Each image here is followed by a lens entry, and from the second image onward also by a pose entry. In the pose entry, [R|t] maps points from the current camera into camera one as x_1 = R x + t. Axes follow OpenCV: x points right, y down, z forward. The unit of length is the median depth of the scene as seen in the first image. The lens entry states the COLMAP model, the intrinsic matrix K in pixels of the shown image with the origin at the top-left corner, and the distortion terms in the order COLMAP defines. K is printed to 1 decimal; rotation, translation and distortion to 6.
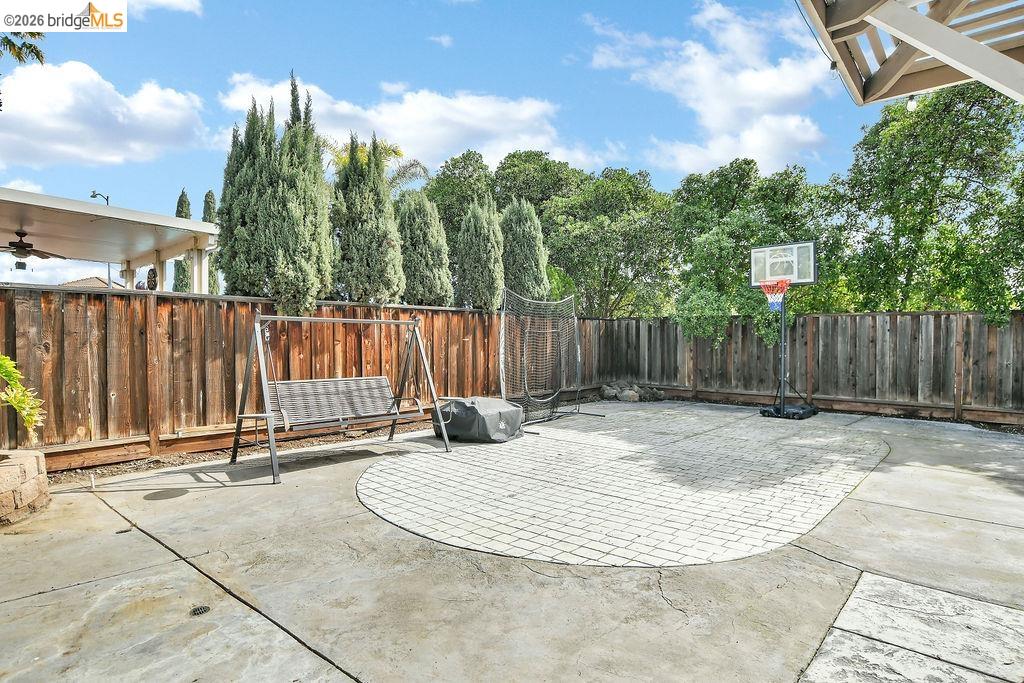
lens RADIAL K [[541.8, 0, 512.0], [0, 541.8, 341.5], [0, 0, 1]] dist [-0.003206, -0.000424]
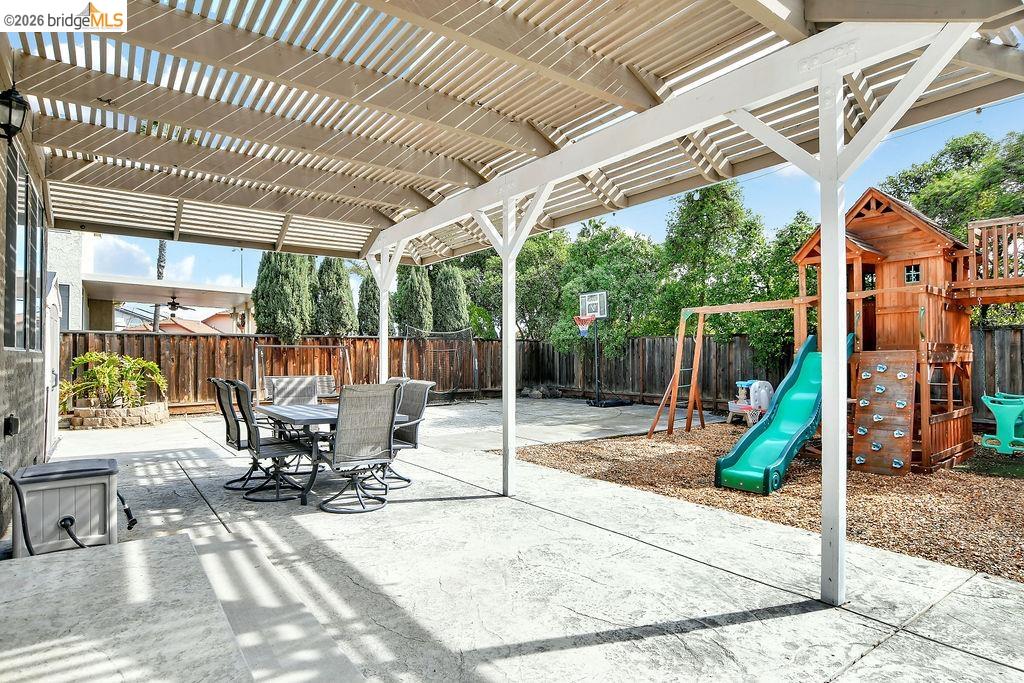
lens RADIAL K [[541.8, 0, 512.0], [0, 541.8, 341.5], [0, 0, 1]] dist [-0.003206, -0.000424]
pose [[0.978392, -0.009434, -0.206542, 0.730877], [0.003481, 0.999568, -0.029170, 0.003327], [0.206728, 0.027821, 0.978003, -0.678689]]
